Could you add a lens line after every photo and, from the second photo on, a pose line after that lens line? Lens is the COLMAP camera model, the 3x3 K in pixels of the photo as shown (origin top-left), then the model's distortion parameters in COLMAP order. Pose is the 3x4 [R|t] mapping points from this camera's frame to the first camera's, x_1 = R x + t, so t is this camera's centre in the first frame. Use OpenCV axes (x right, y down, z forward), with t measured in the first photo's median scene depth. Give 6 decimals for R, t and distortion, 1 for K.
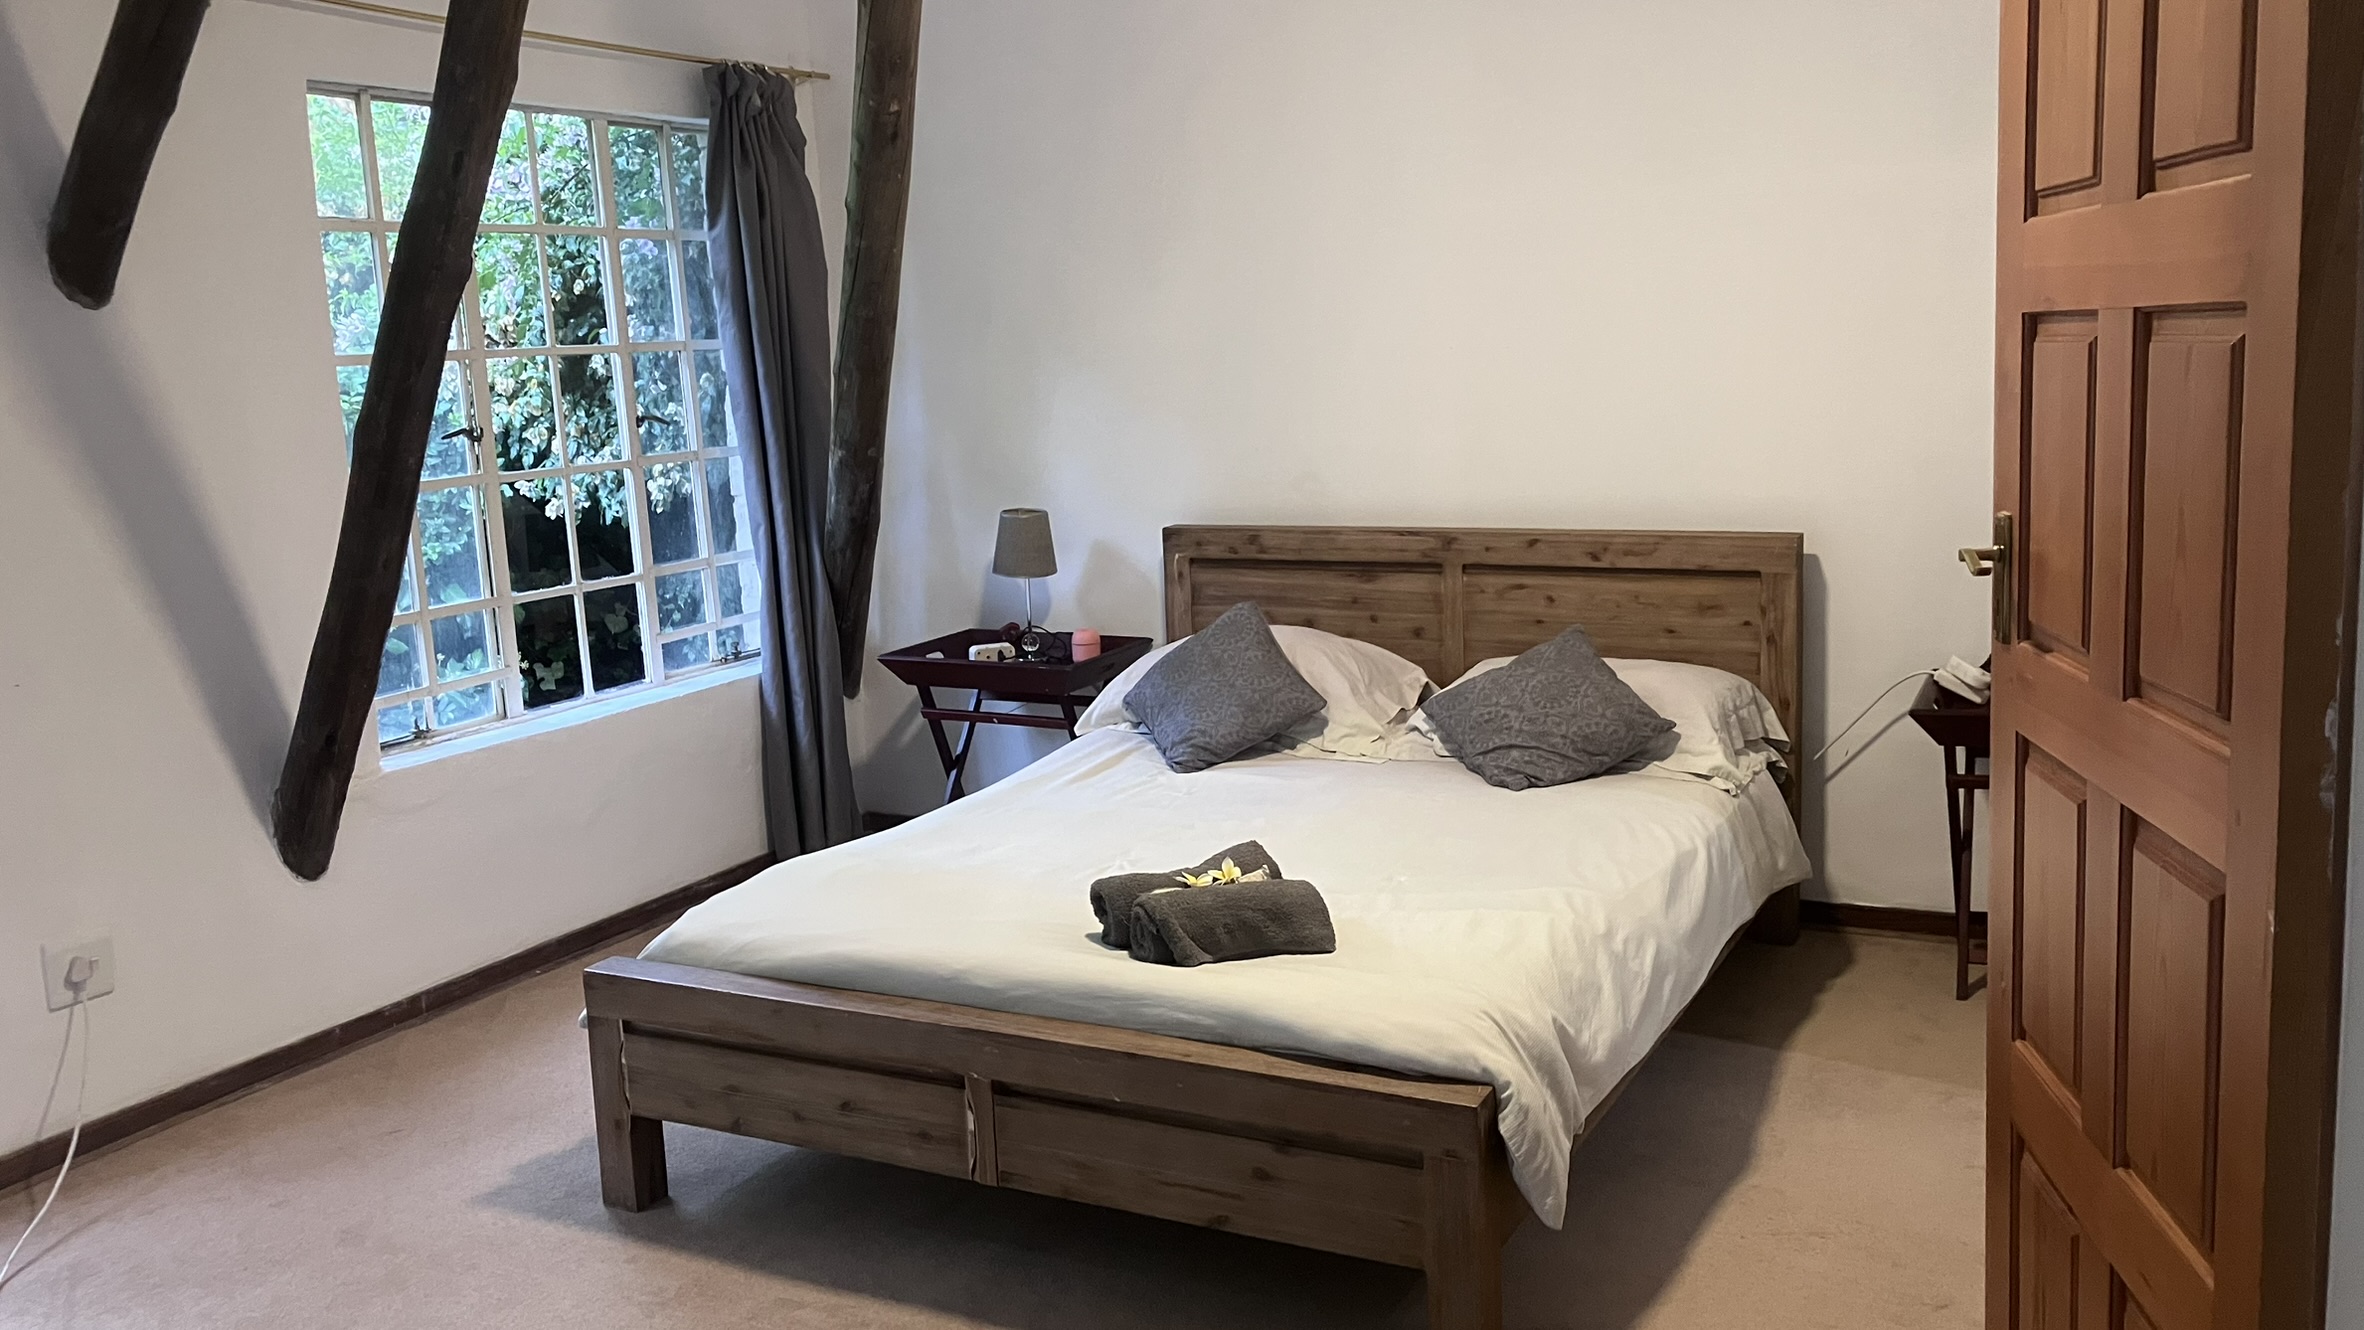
lens RADIAL K [[1925.8, 0, 1182.0], [0, 1925.8, 665.0], [0, 0, 1]] dist [0.194780, -0.319699]
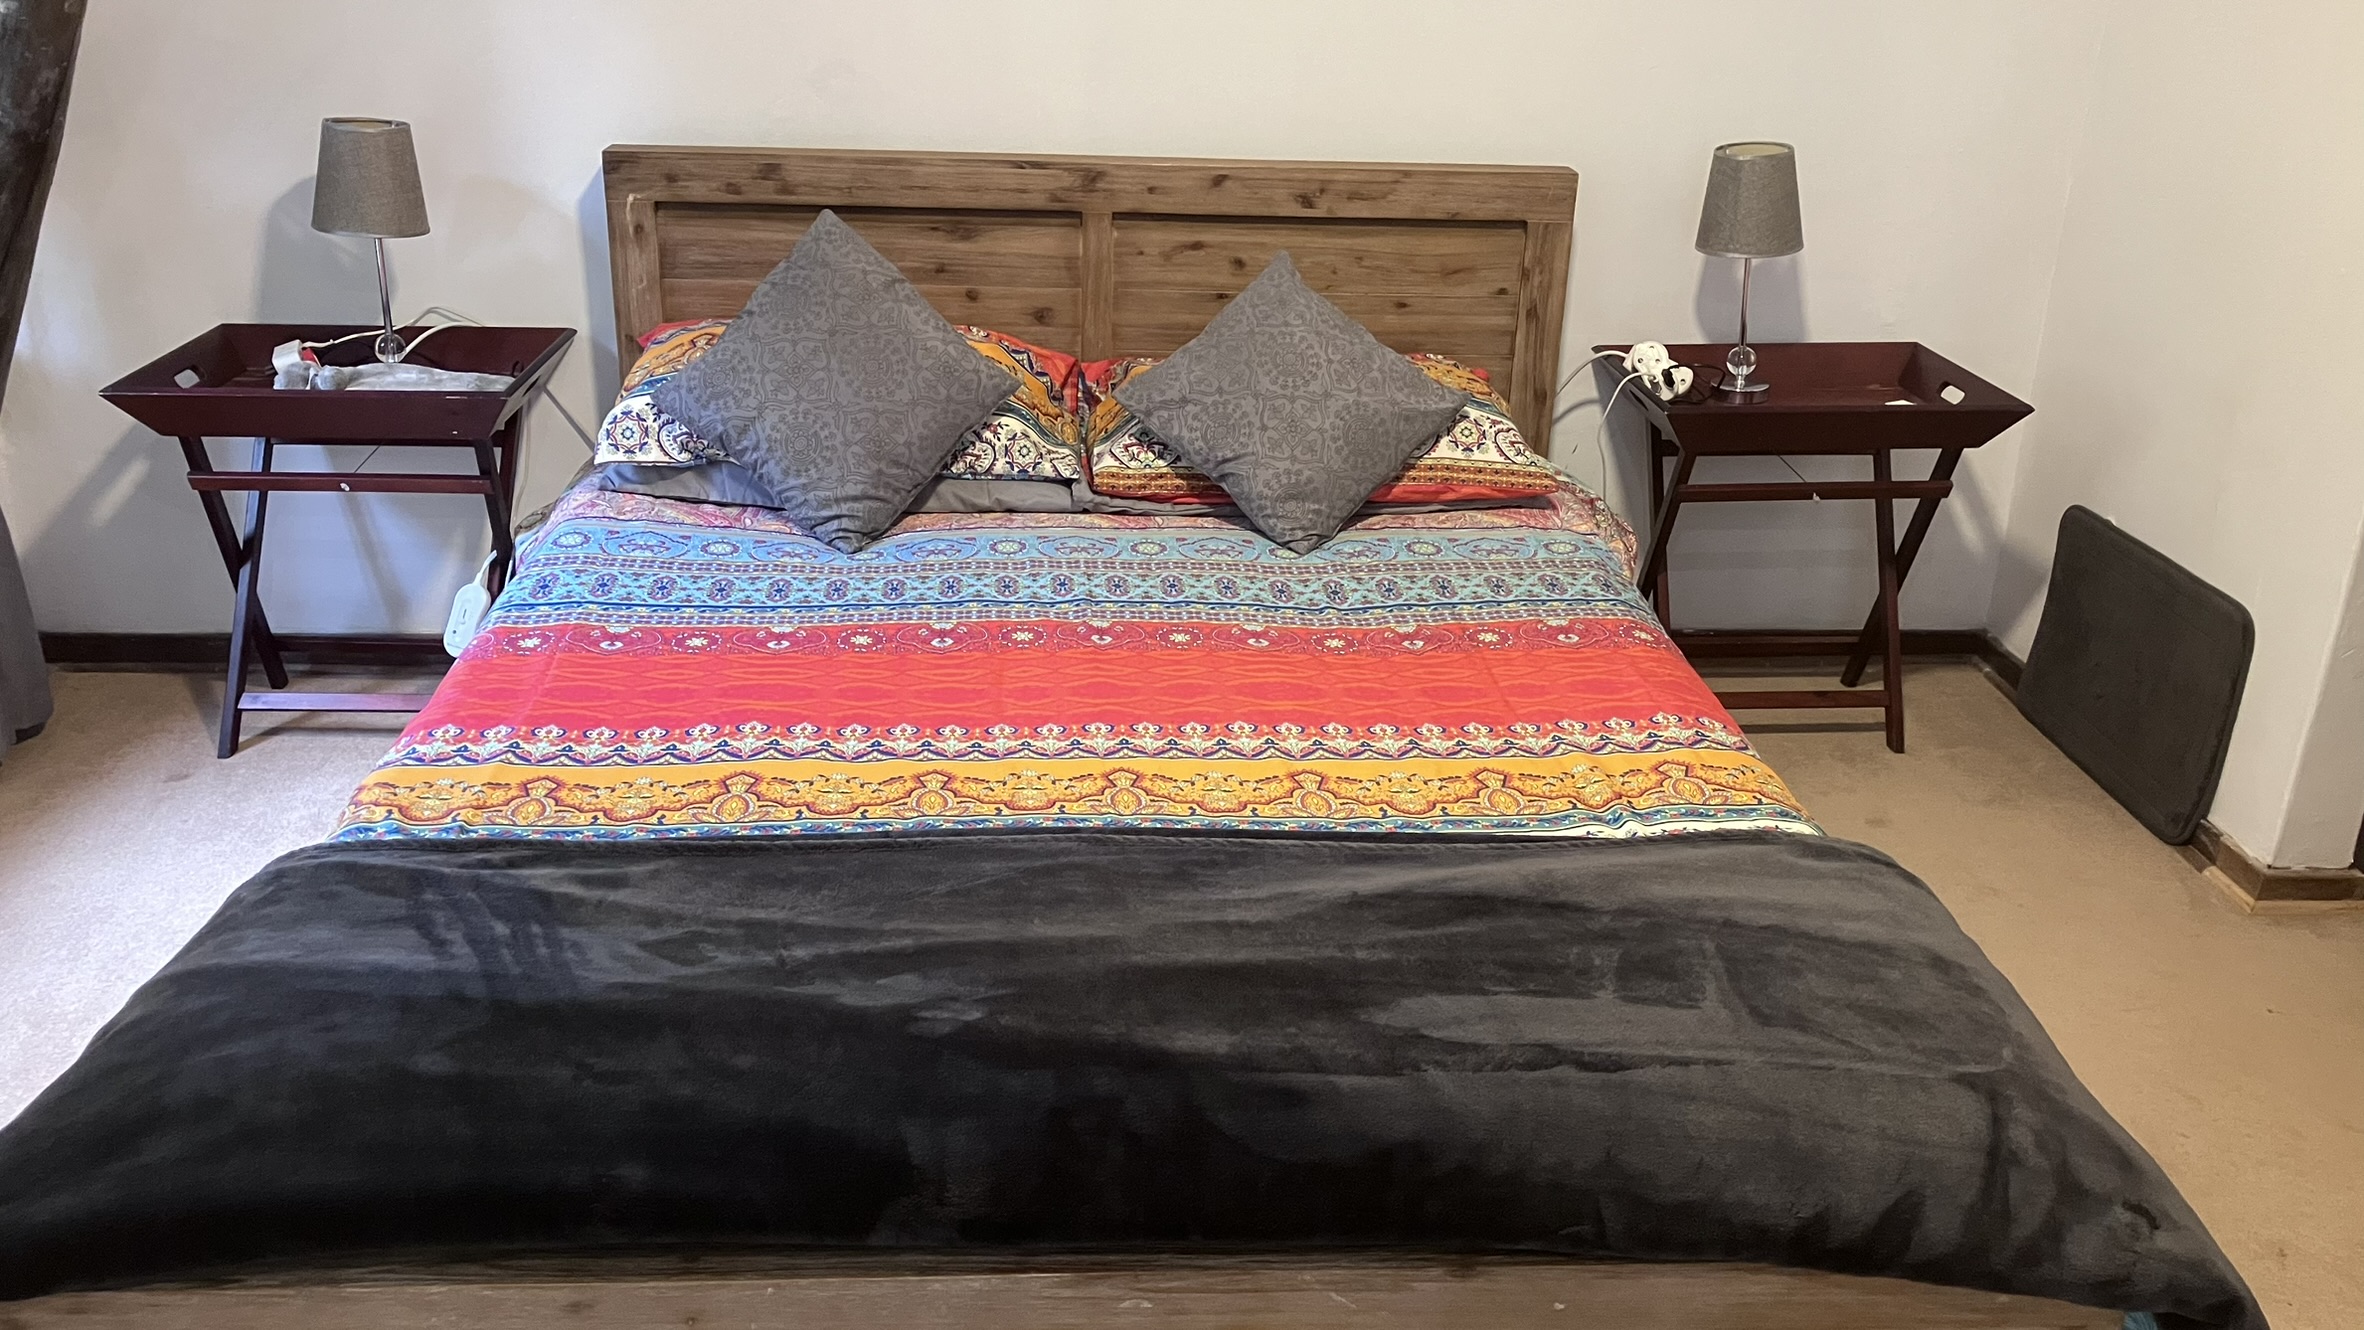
lens RADIAL K [[1941.6, 0, 1182.0], [0, 1941.6, 665.0], [0, 0, 1]] dist [0.157415, -0.329867]
pose [[0.855619, -0.136178, 0.499371, -0.201065], [0.029515, 0.976037, 0.215594, -0.044303], [-0.516763, -0.169728, 0.839135, 0.378422]]
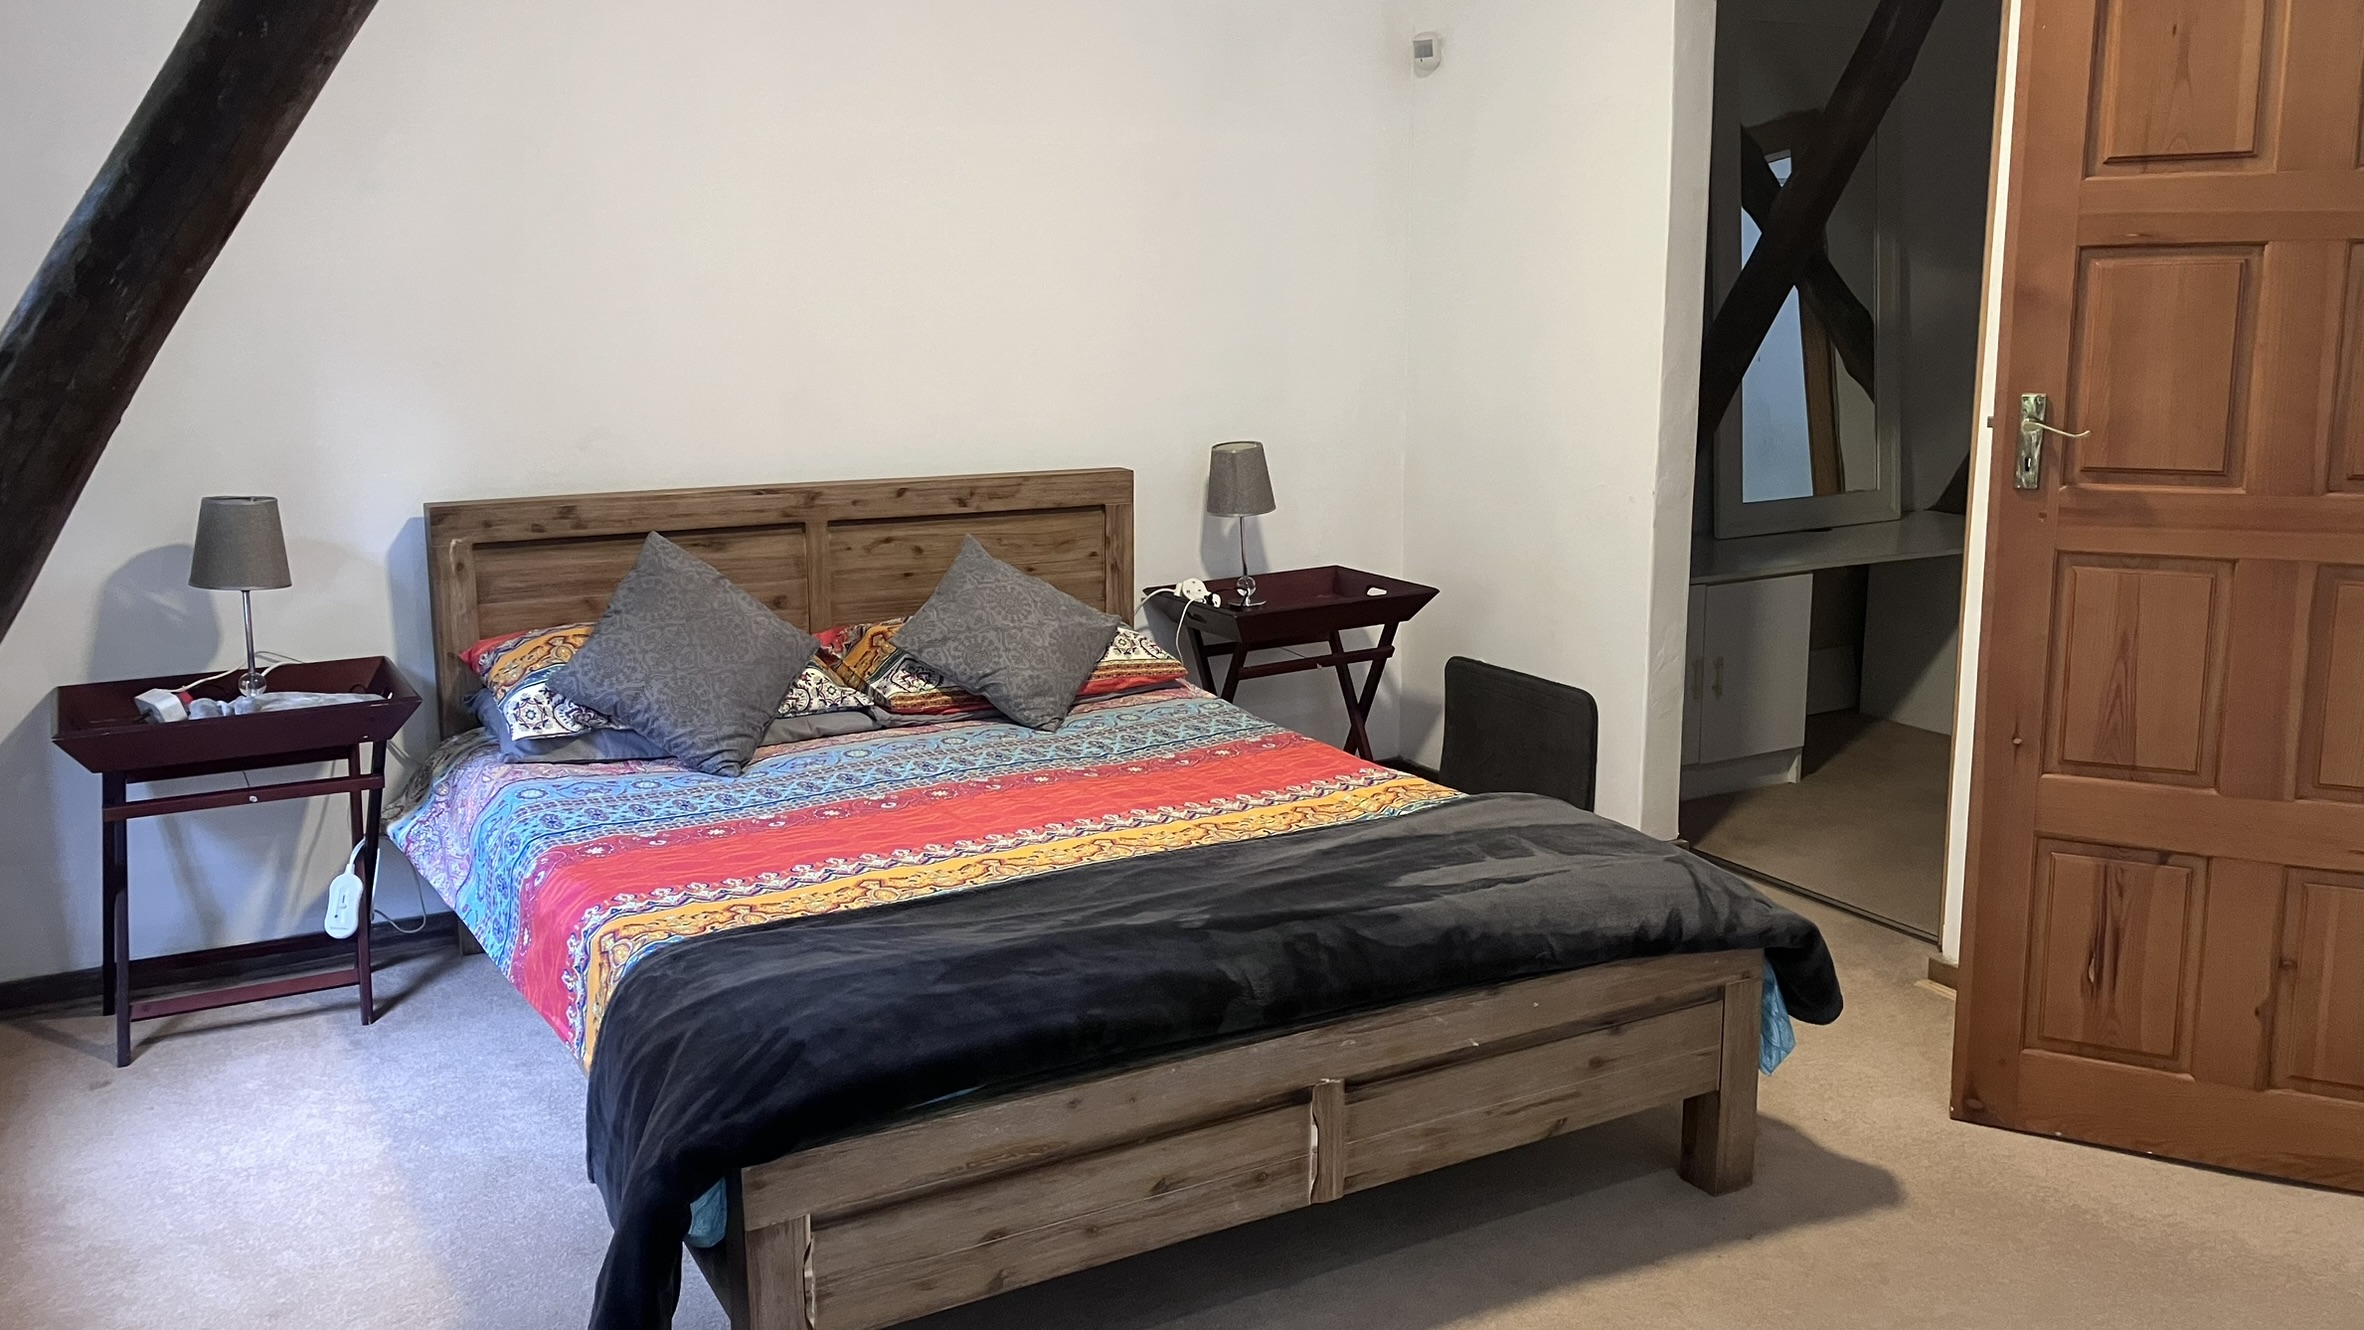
lens RADIAL K [[1925.8, 0, 1182.0], [0, 1925.8, 665.0], [0, 0, 1]] dist [0.194780, -0.319699]
pose [[0.538674, -0.132269, 0.832067, -0.540895], [0.128157, 0.988971, 0.074243, -0.031289], [-0.832710, 0.066643, 0.549684, 0.355219]]
